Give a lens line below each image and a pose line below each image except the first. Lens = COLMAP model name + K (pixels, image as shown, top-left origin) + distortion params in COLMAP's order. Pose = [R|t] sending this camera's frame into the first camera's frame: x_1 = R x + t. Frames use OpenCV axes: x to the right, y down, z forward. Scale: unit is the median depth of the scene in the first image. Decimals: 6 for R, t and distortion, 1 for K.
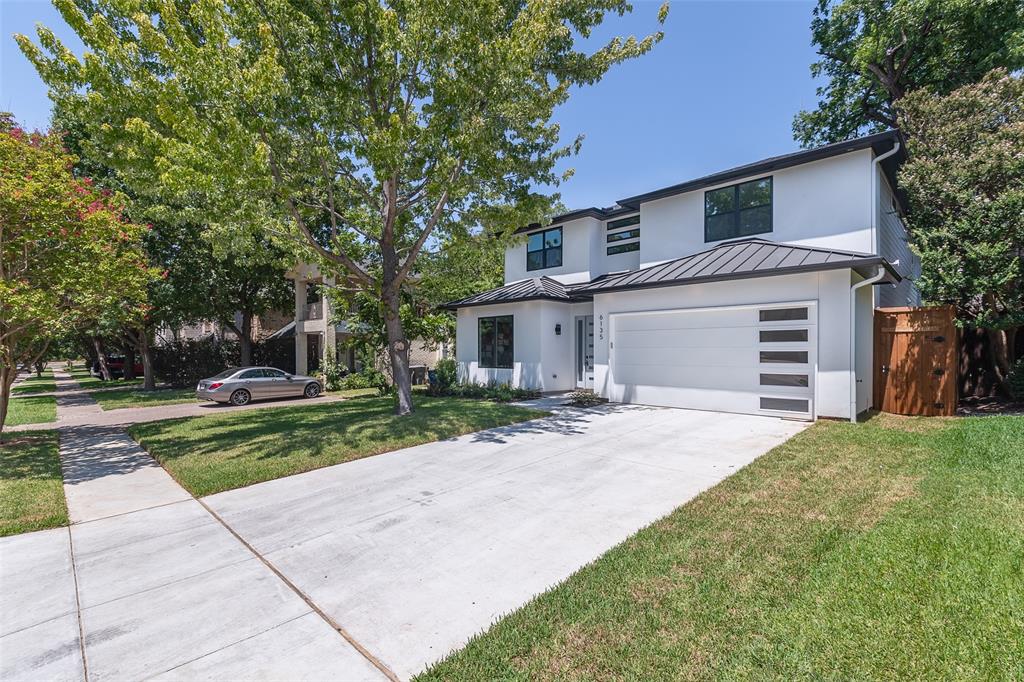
lens RADIAL K [[456.2, 0, 511.0], [0, 456.2, 348.1], [0, 0, 1]] dist [-0.004710, -0.000678]
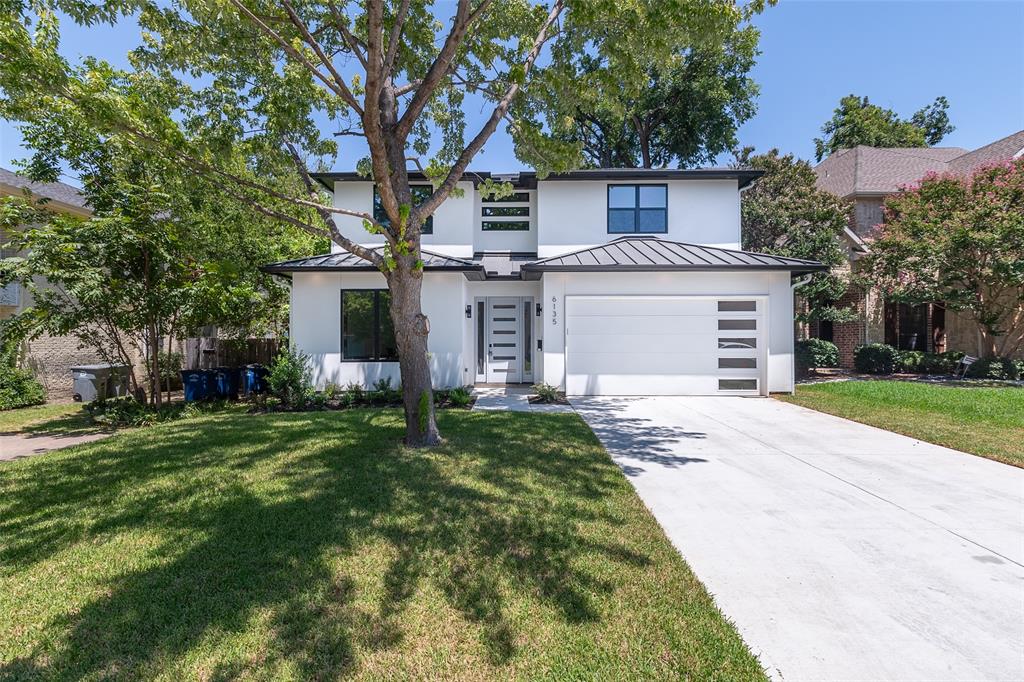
lens RADIAL K [[456.2, 0, 513.4], [0, 456.2, 335.1], [0, 0, 1]] dist [-0.004710, -0.000678]
pose [[0.735323, 0.008157, 0.677668, -0.583227], [-0.004019, 0.999962, -0.007676, 0.010414], [-0.677705, 0.002920, 0.735328, 0.527252]]
